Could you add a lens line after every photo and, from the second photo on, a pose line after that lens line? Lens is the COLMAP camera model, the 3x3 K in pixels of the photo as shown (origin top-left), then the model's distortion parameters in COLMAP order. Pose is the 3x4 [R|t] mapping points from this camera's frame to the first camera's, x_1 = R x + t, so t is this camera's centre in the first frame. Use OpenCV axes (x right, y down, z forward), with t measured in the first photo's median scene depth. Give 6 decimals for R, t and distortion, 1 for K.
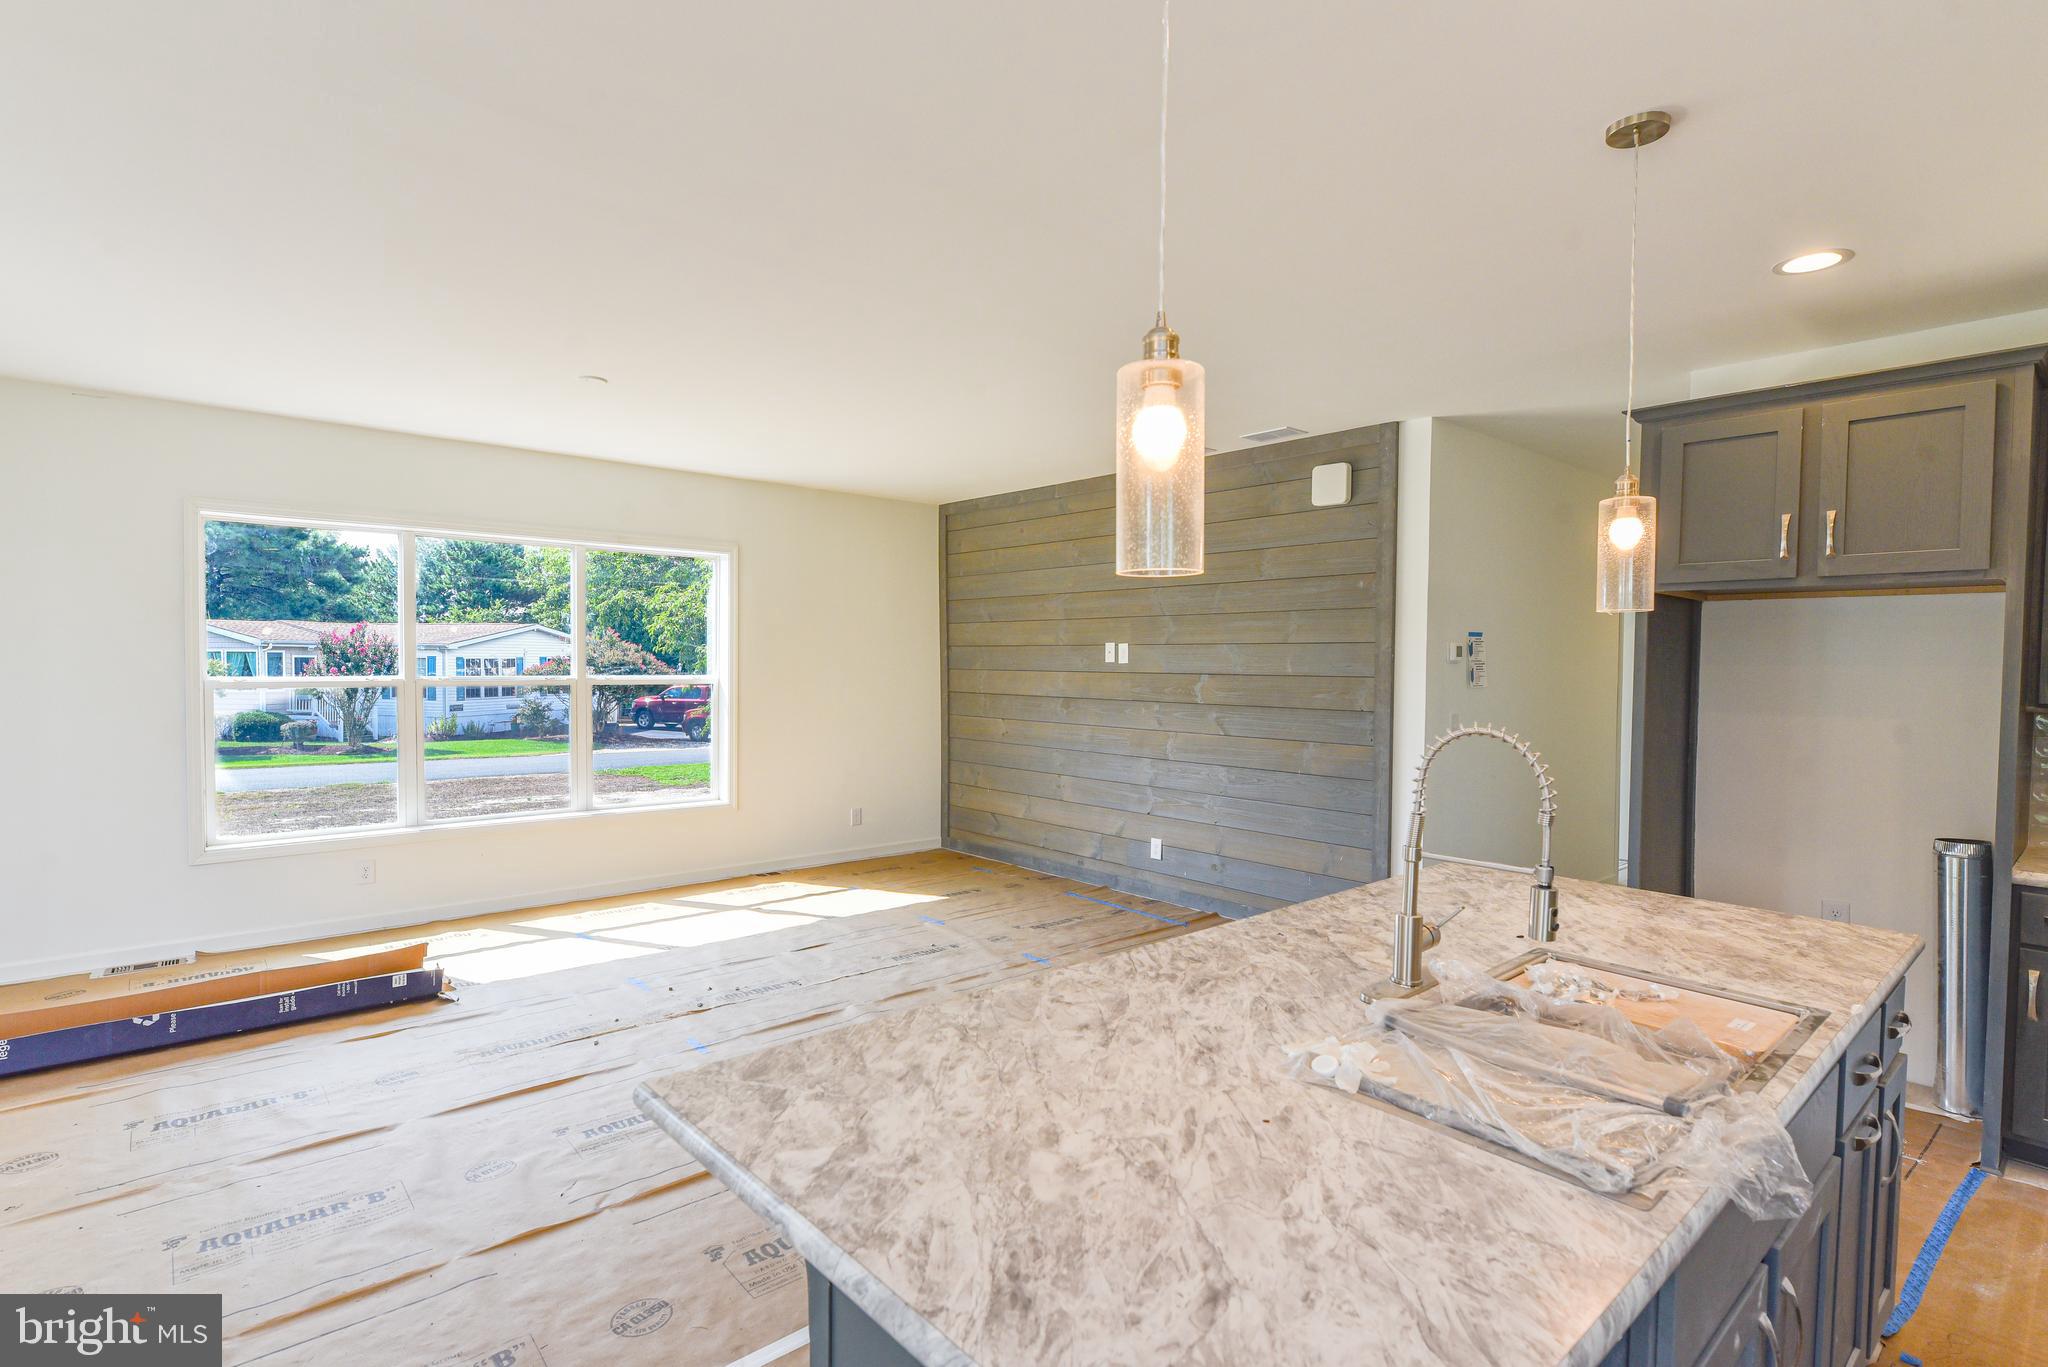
lens RADIAL K [[999.2, 0, 1029.2], [0, 999.2, 690.6], [0, 0, 1]] dist [0.009886, -0.005448]
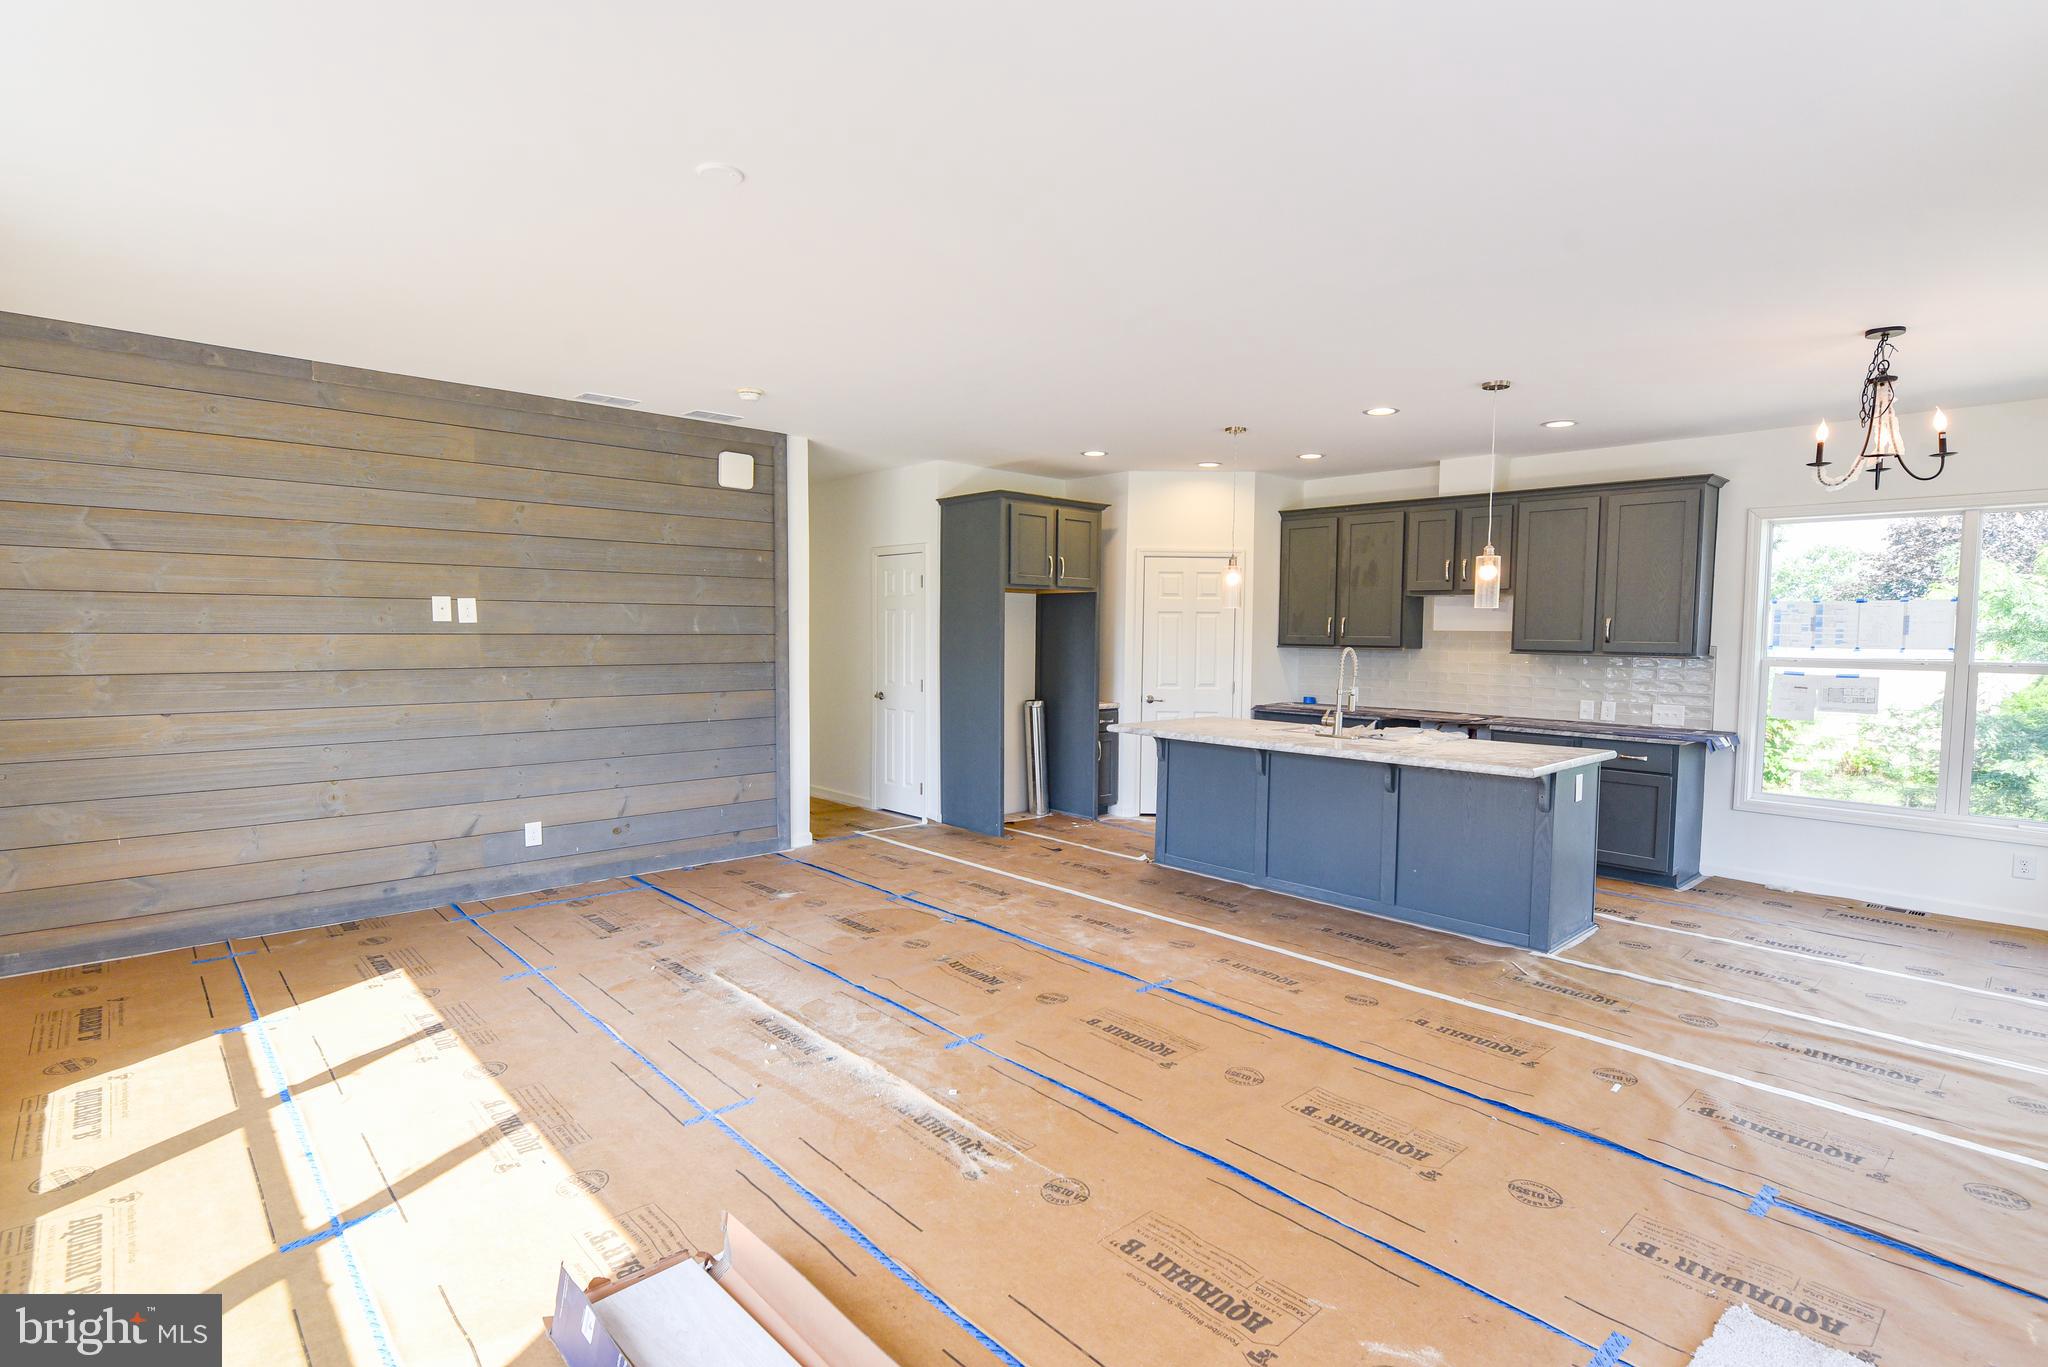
lens RADIAL K [[999.2, 0, 1034.0], [0, 999.2, 685.1], [0, 0, 1]] dist [0.009886, -0.005448]
pose [[-0.024706, -0.068767, 0.997327, -0.959487], [0.019925, 0.997399, 0.069265, -0.031523], [-0.999496, 0.021583, -0.023272, 0.732682]]
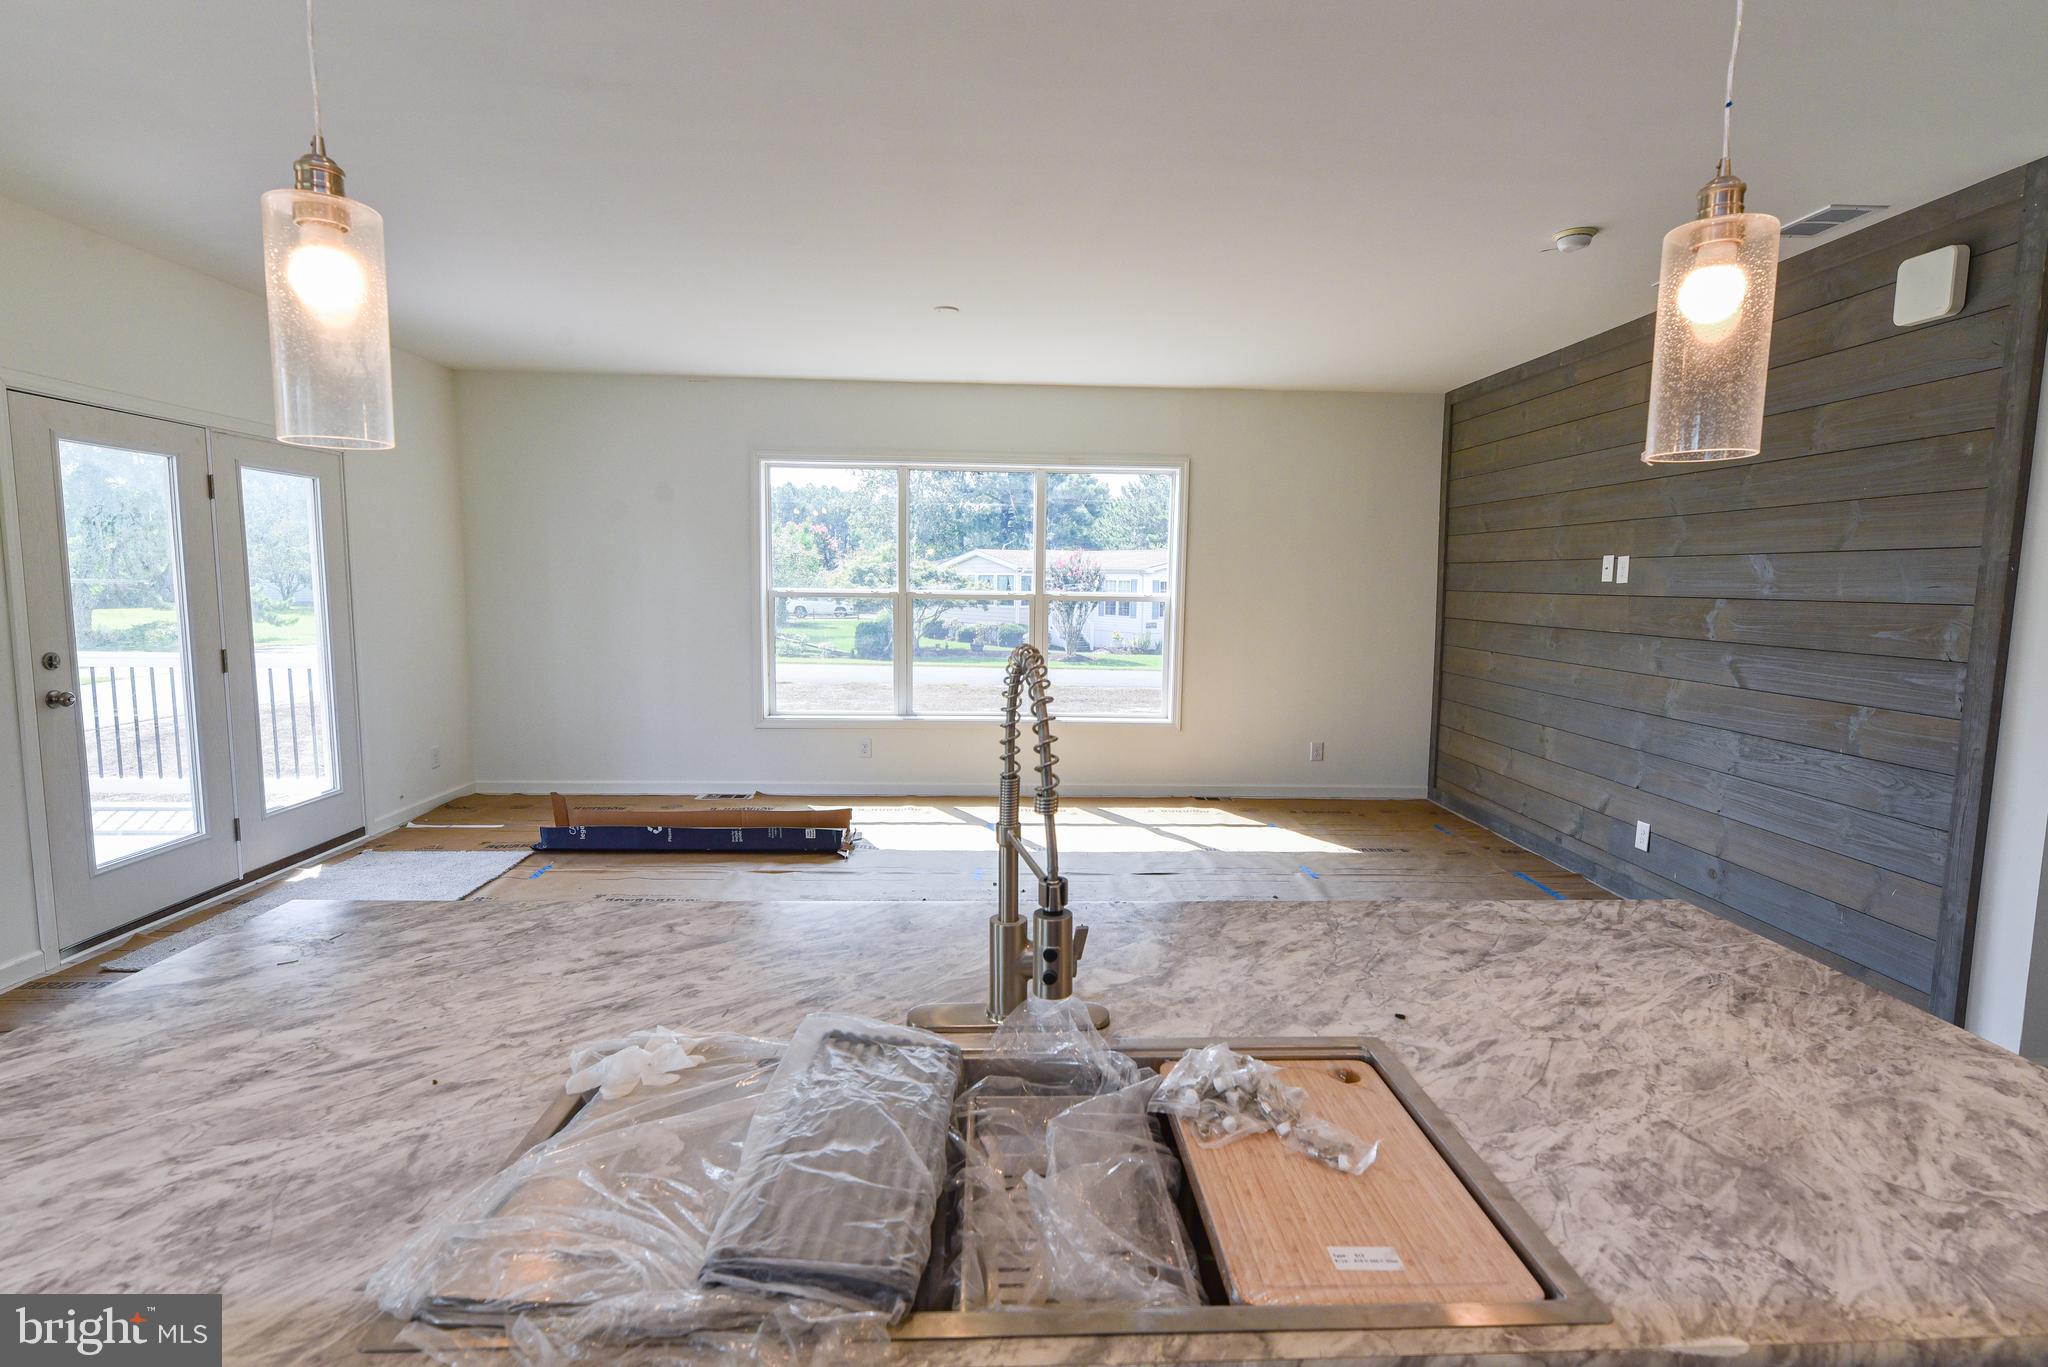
lens RADIAL K [[999.2, 0, 1022.3], [0, 999.2, 694.1], [0, 0, 1]] dist [0.009886, -0.005448]
pose [[0.768665, 0.074115, -0.635344, 0.303149], [-0.024832, 0.995973, 0.086140, 0.002154], [0.639170, -0.050436, 0.767410, 0.177929]]
